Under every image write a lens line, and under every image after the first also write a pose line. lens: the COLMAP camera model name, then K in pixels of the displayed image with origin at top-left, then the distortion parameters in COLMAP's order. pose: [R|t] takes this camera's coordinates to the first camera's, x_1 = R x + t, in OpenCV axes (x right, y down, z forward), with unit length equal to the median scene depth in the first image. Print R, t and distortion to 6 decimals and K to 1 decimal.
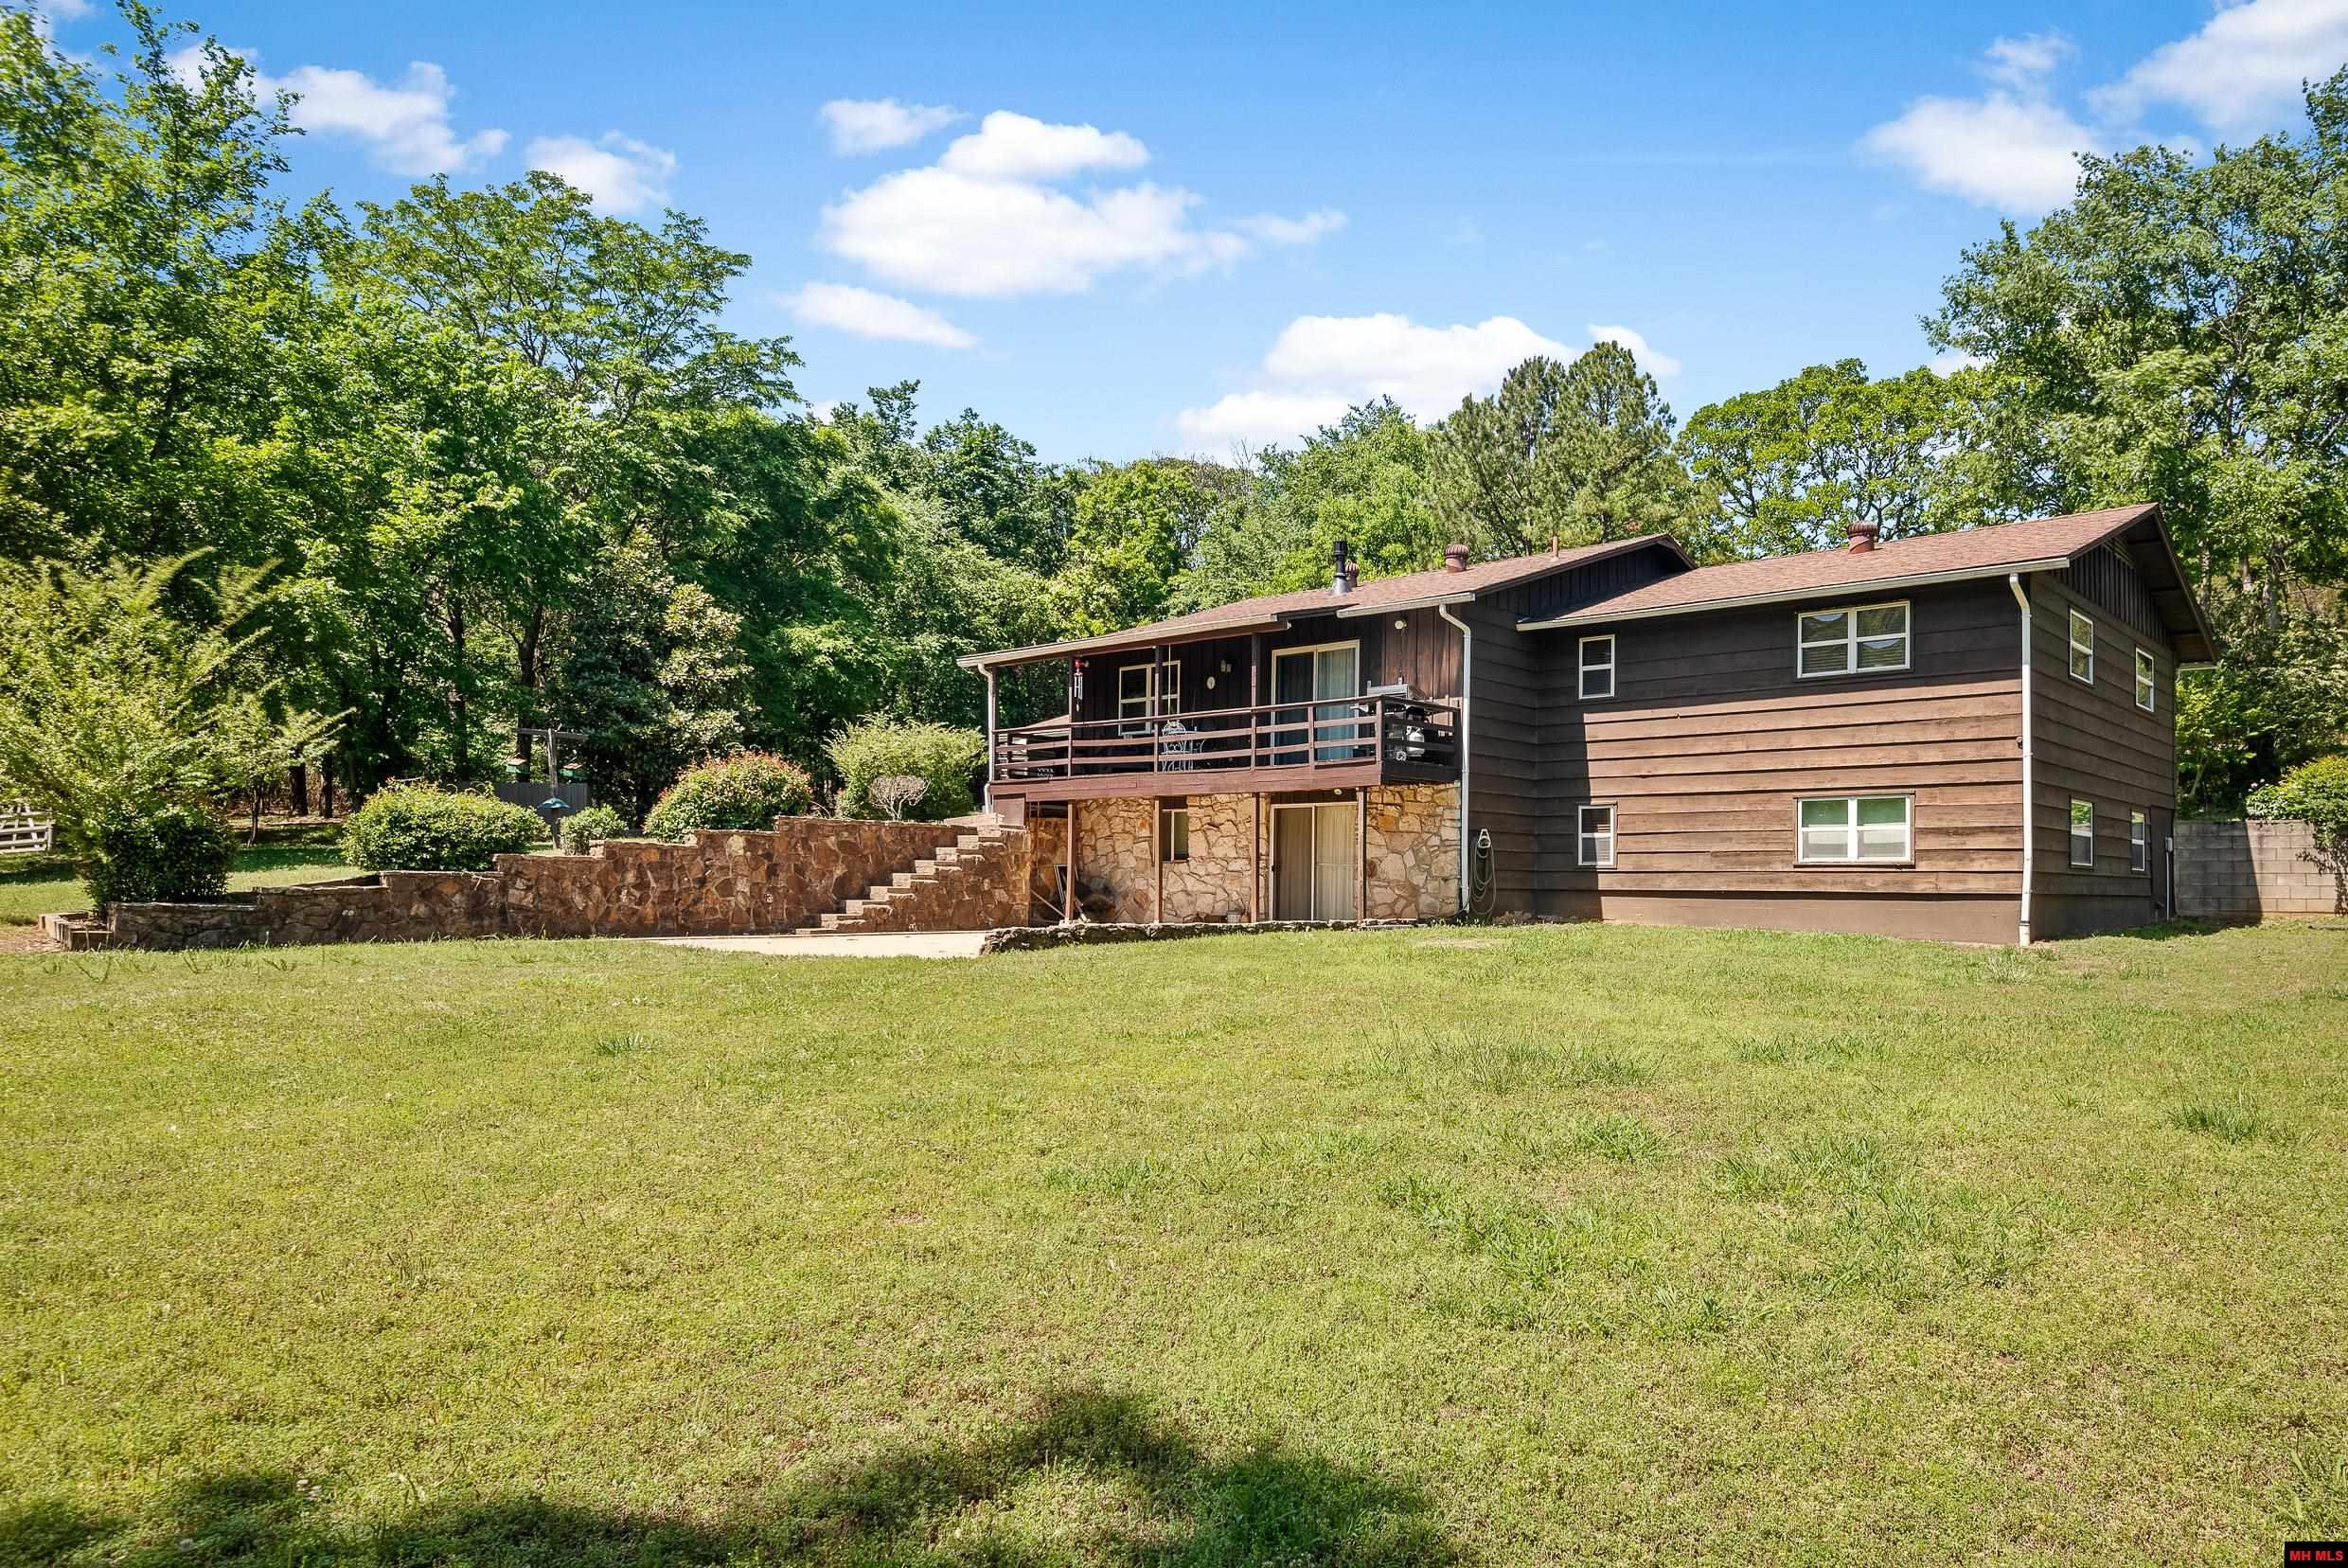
lens RADIAL K [[1510.0, 0, 1174.4], [0, 1510.0, 793.0], [0, 0, 1]] dist [-0.005128, -0.000051]
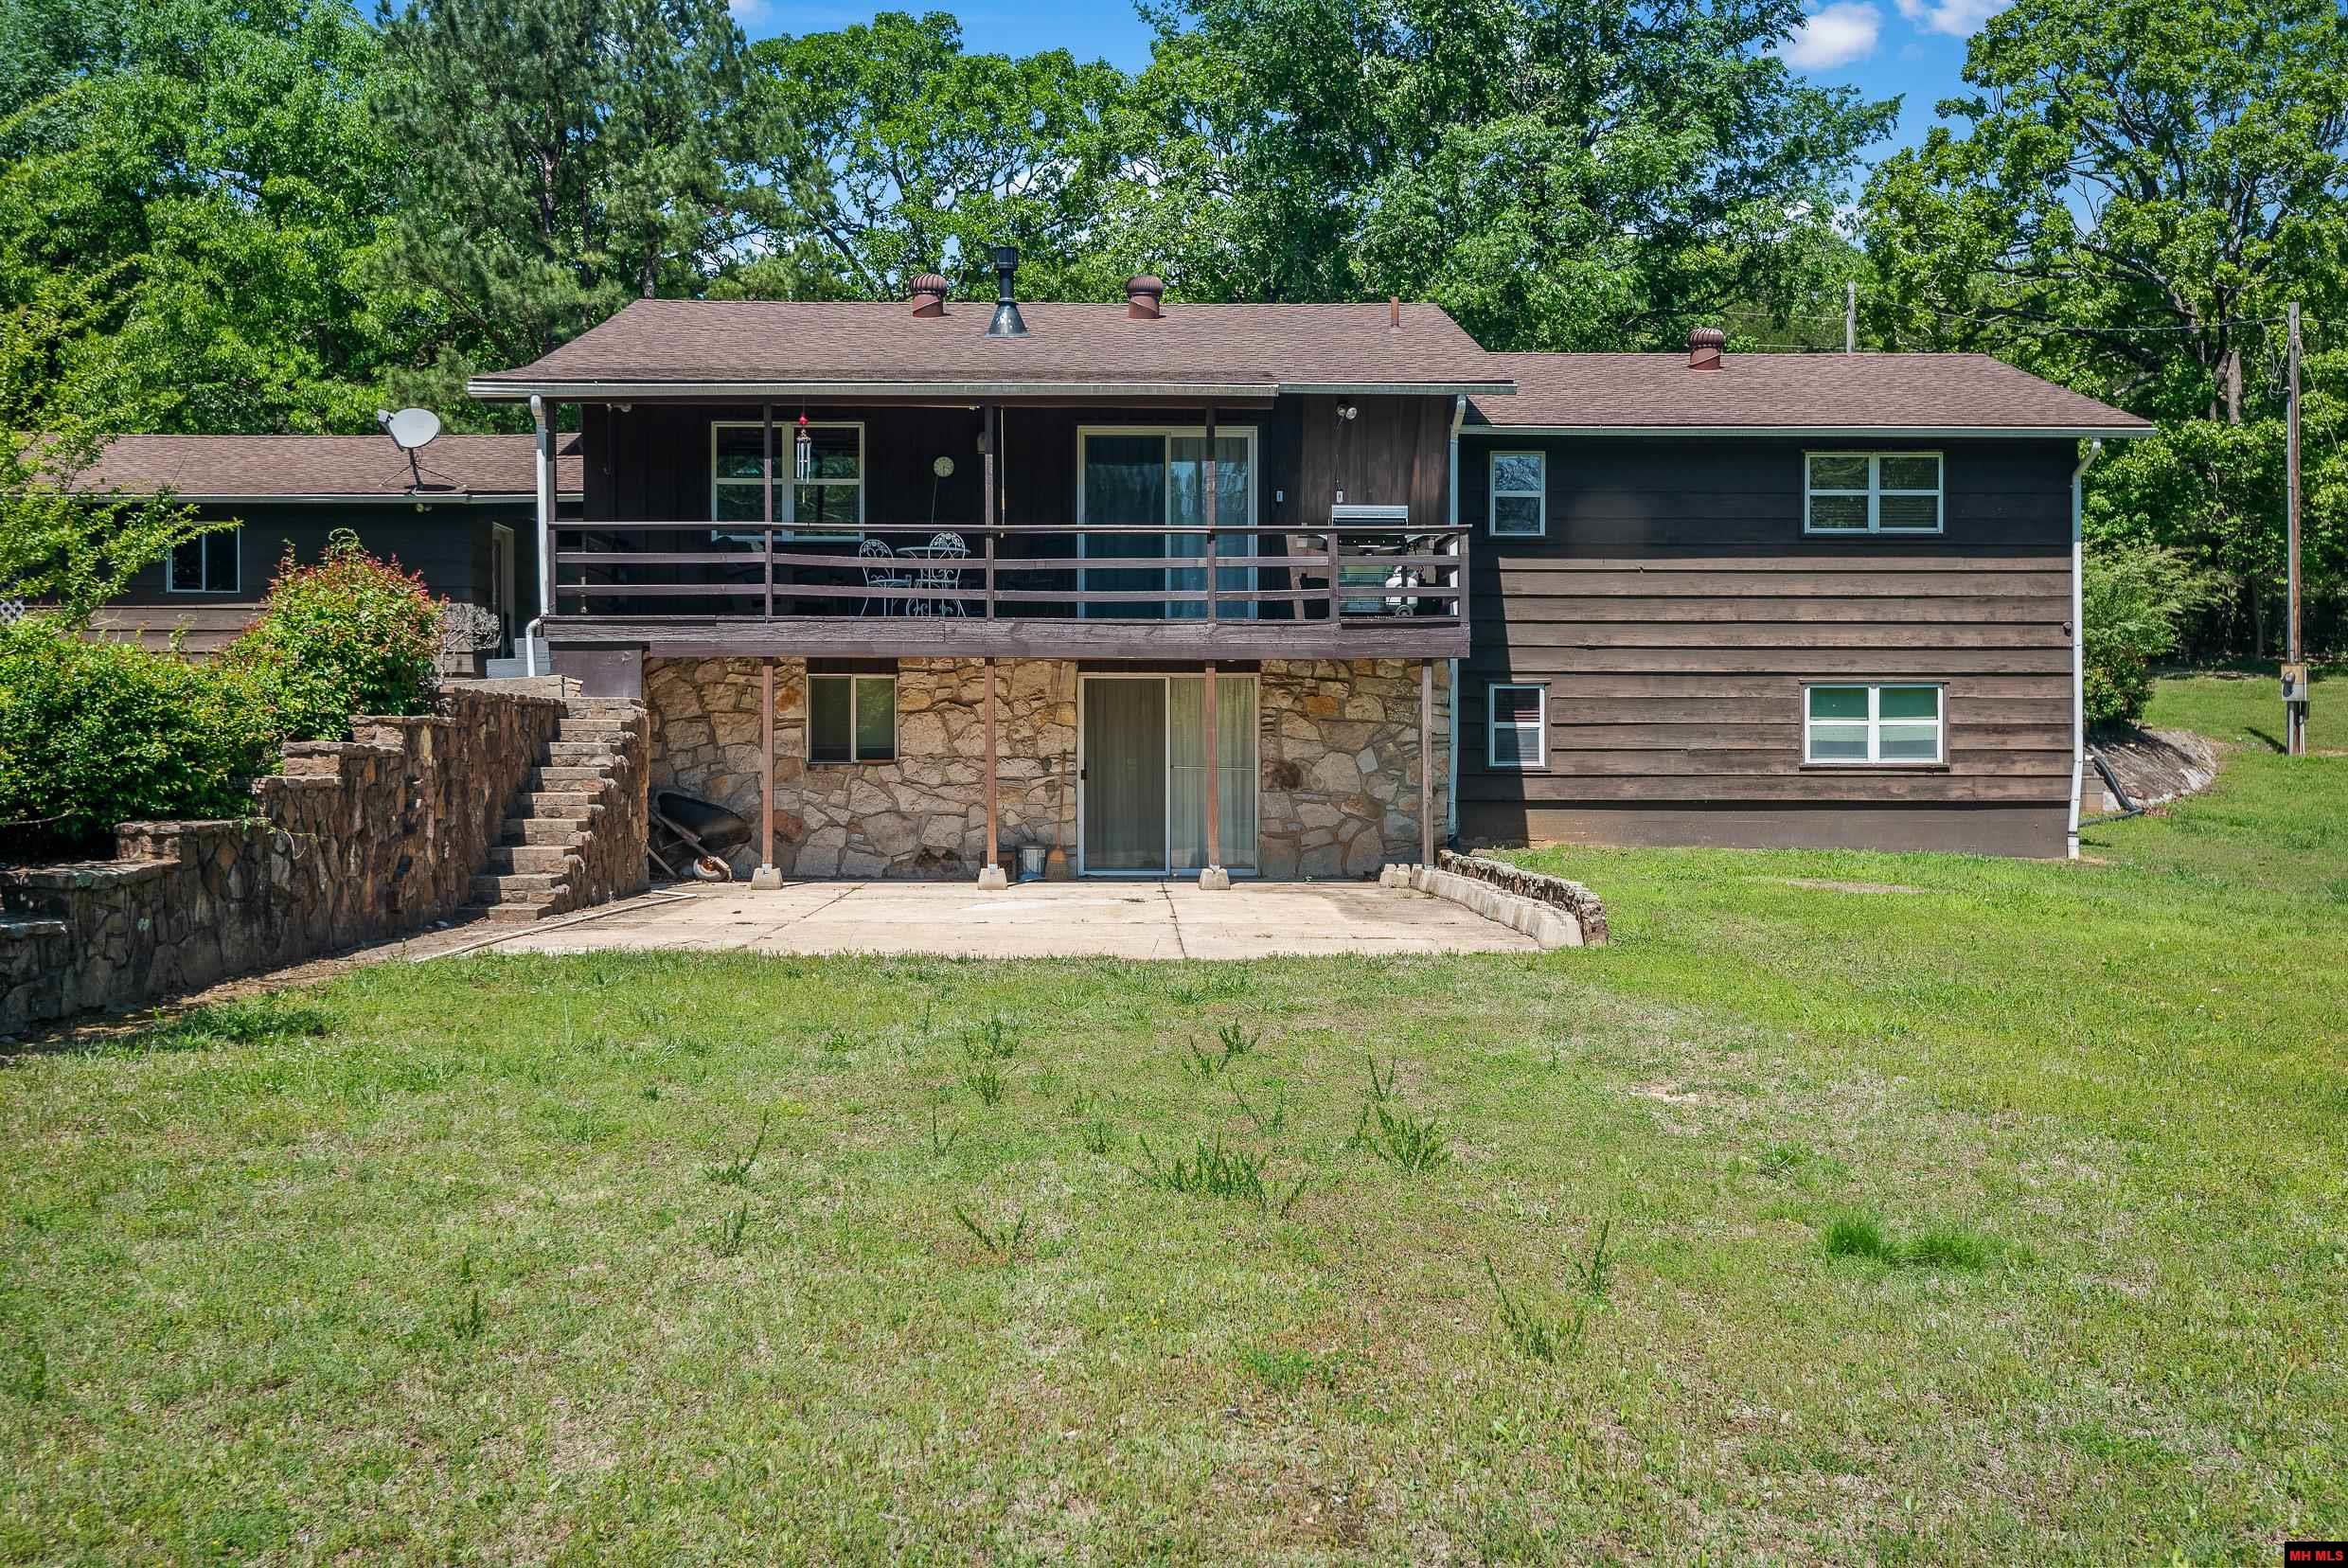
lens RADIAL K [[2382.2, 0, 1174.4], [0, 2382.2, 778.7], [0, 0, 1]] dist [-0.011290, 0.000000]
pose [[0.743229, -0.014936, 0.668870, -0.642252], [-0.033331, 0.997683, 0.059316, -0.009568], [-0.668206, -0.066380, 0.741009, 0.266032]]
